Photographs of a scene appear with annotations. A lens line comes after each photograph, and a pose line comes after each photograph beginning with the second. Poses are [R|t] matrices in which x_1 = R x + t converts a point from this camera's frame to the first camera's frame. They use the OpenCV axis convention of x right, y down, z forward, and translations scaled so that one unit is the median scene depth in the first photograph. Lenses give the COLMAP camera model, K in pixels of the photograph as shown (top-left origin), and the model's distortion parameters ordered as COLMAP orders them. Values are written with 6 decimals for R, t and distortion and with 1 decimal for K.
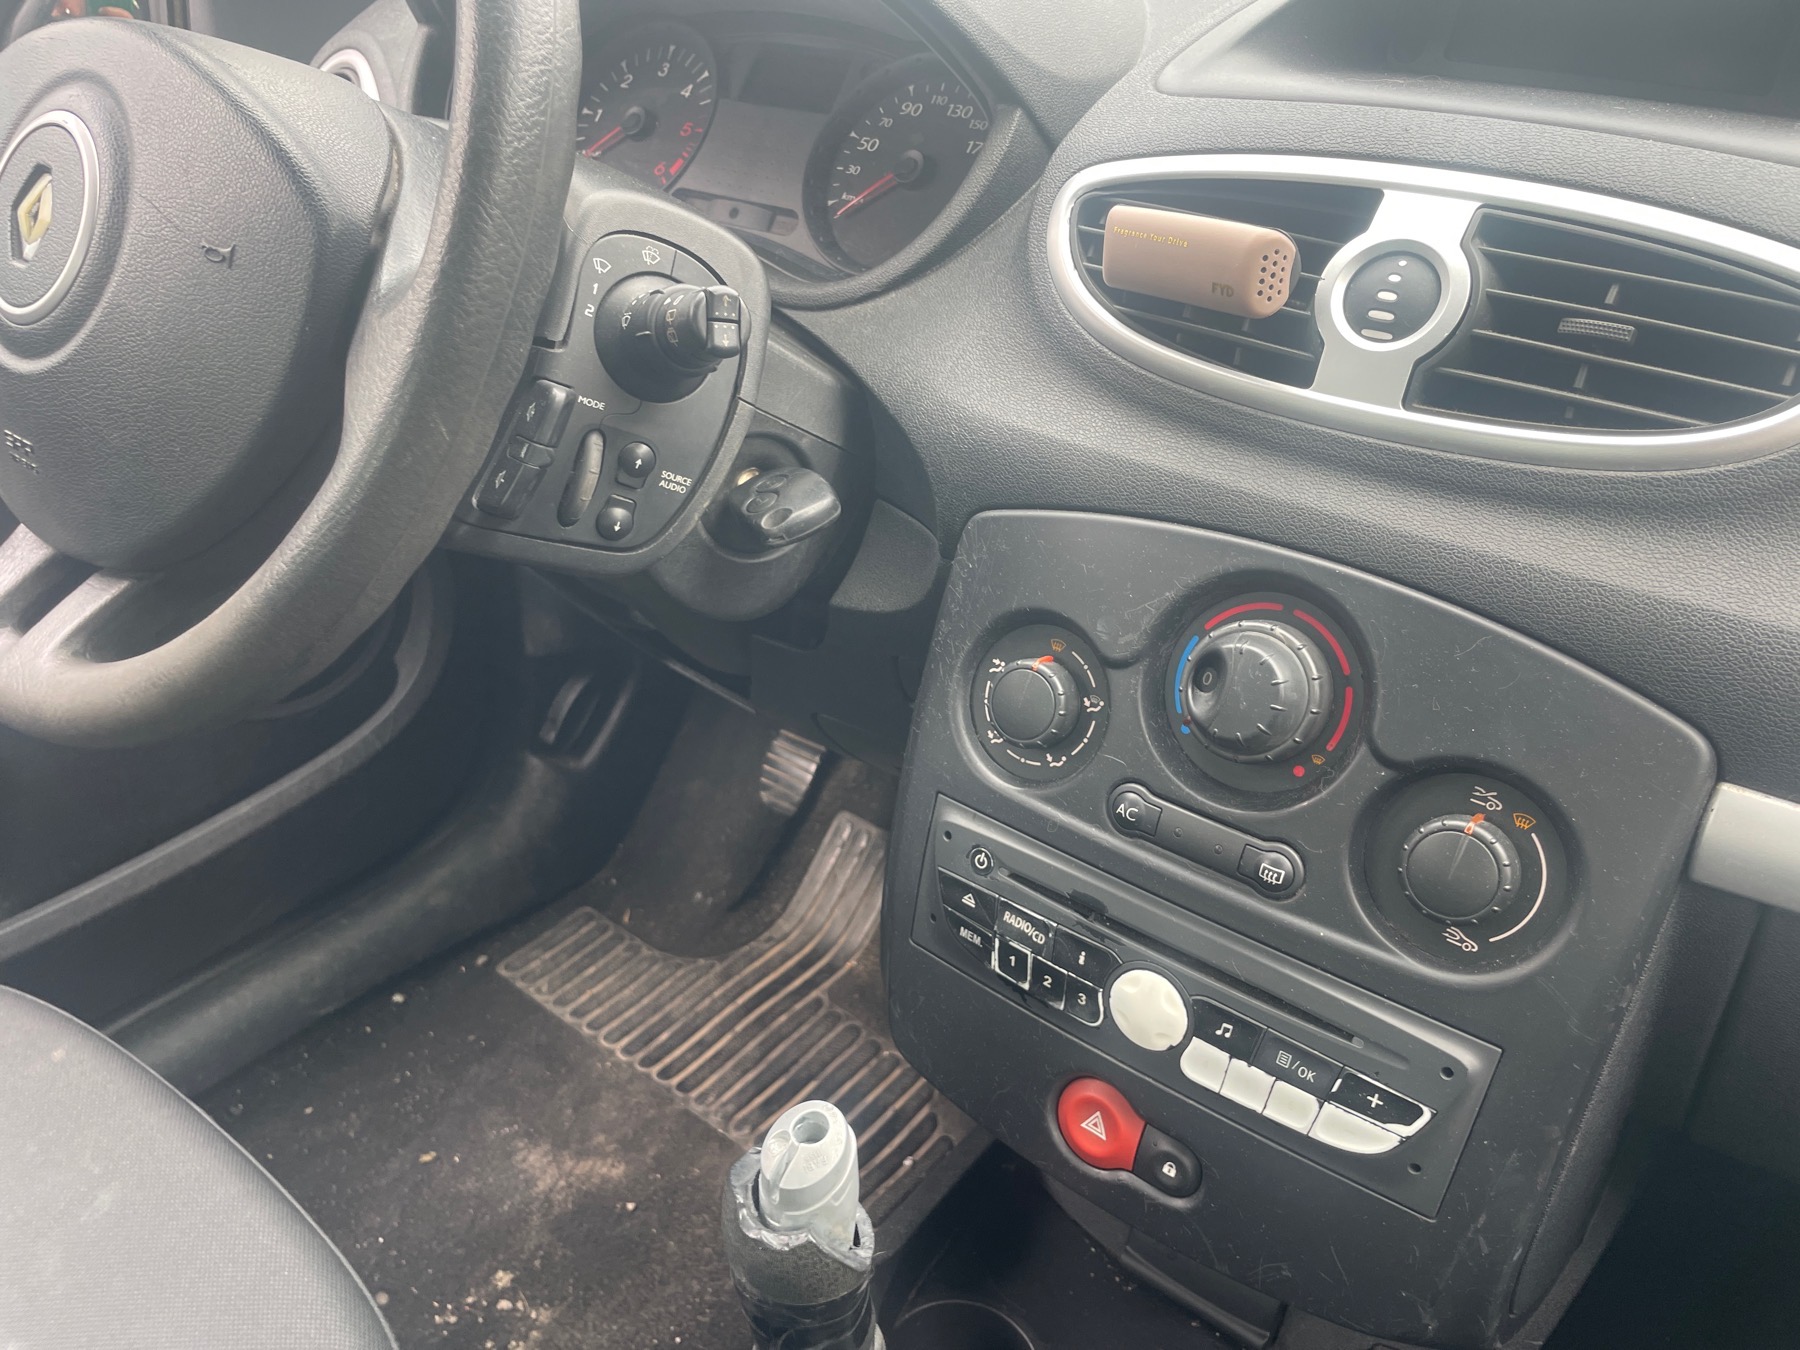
lens RADIAL K [[1406.1, 0, 900.0], [0, 1406.1, 675.0], [0, 0, 1]] dist [0.082406, -0.123487]
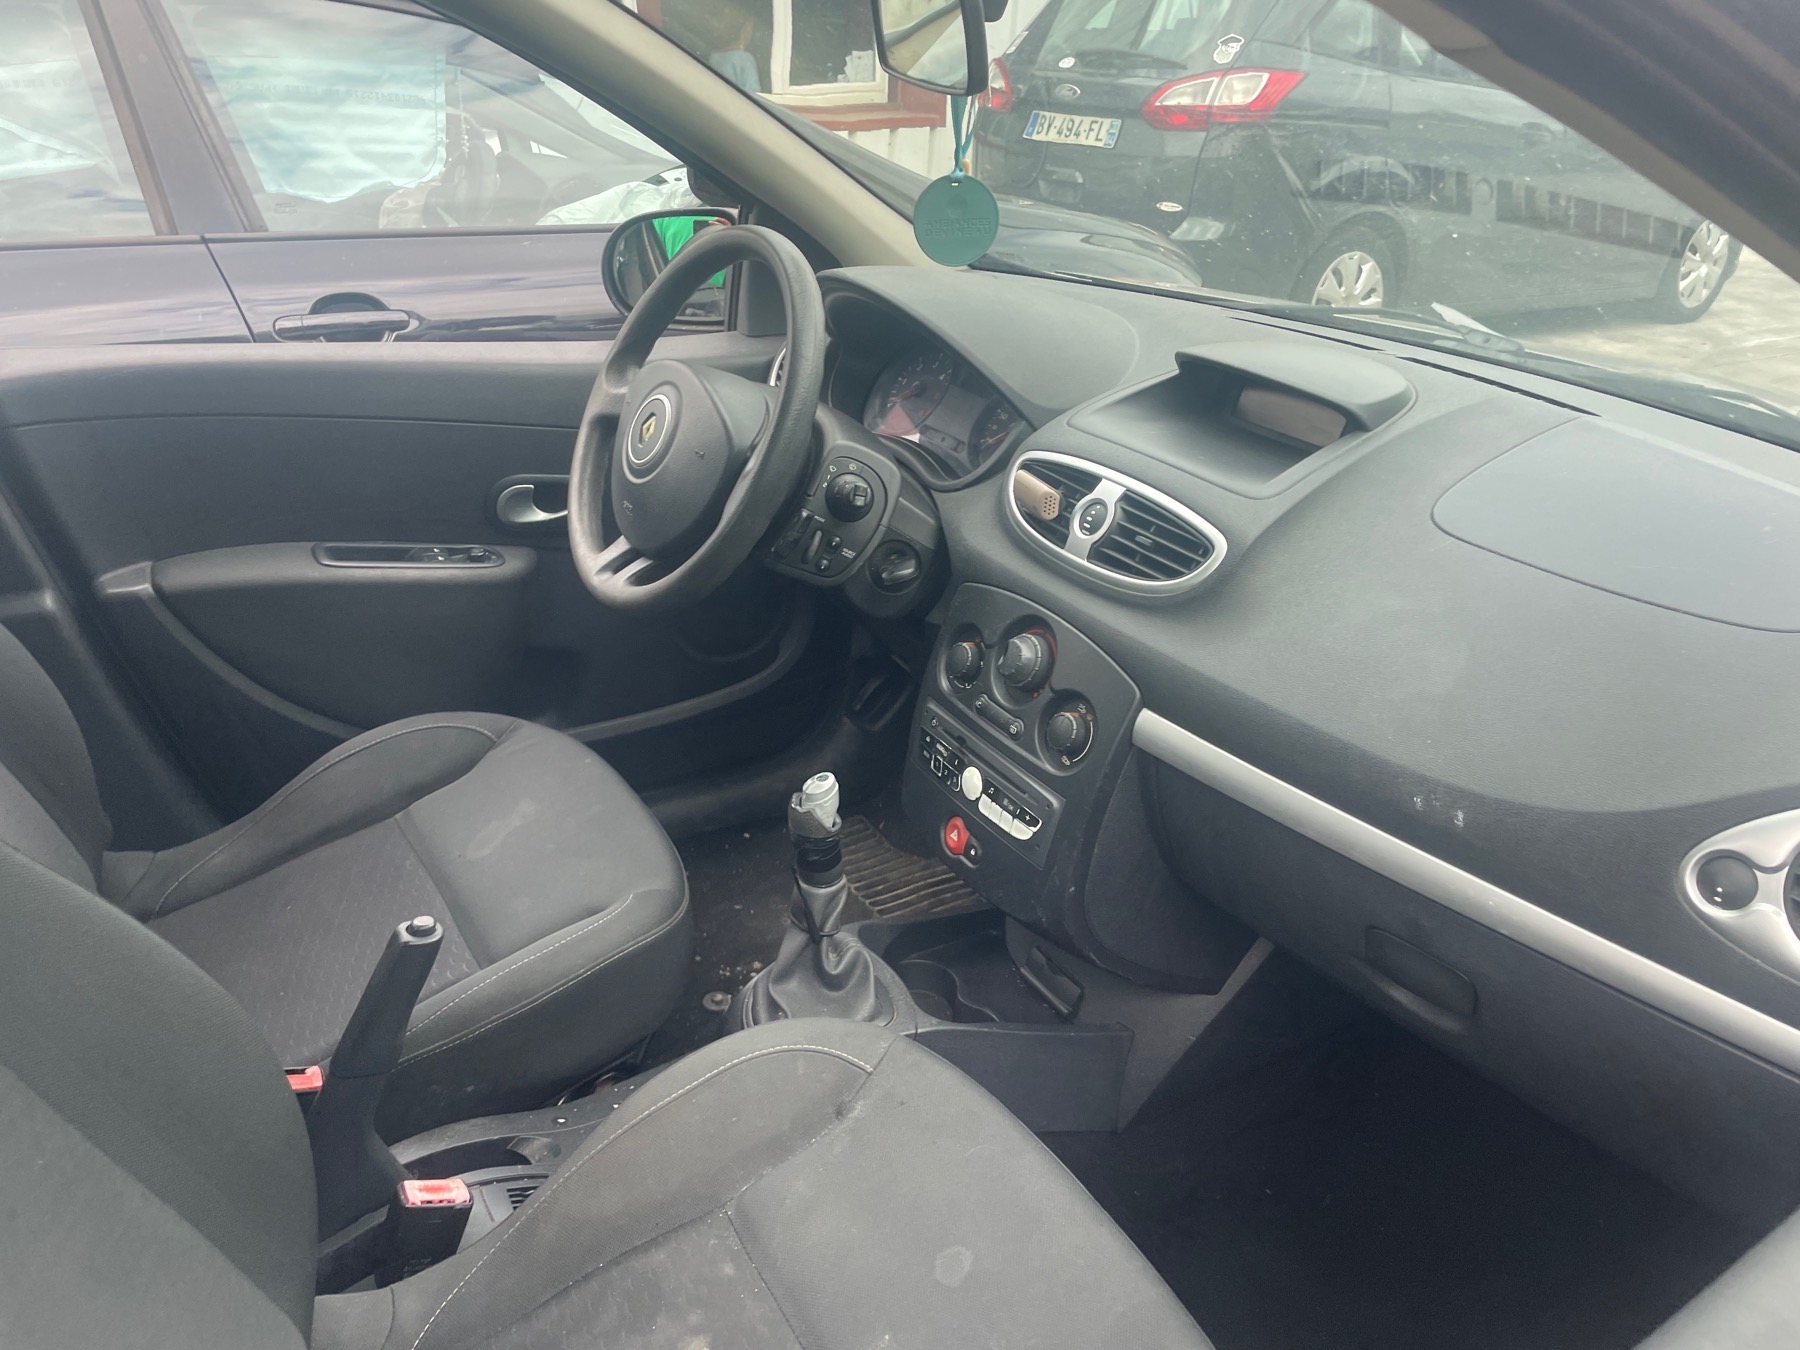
lens RADIAL K [[1406.1, 0, 900.0], [0, 1406.1, 675.0], [0, 0, 1]] dist [0.082406, -0.123487]
pose [[0.931231, 0.164535, -0.325173, 0.836883], [-0.190726, 0.980362, -0.050148, 0.198248], [0.310536, 0.108718, 0.944324, -1.417886]]
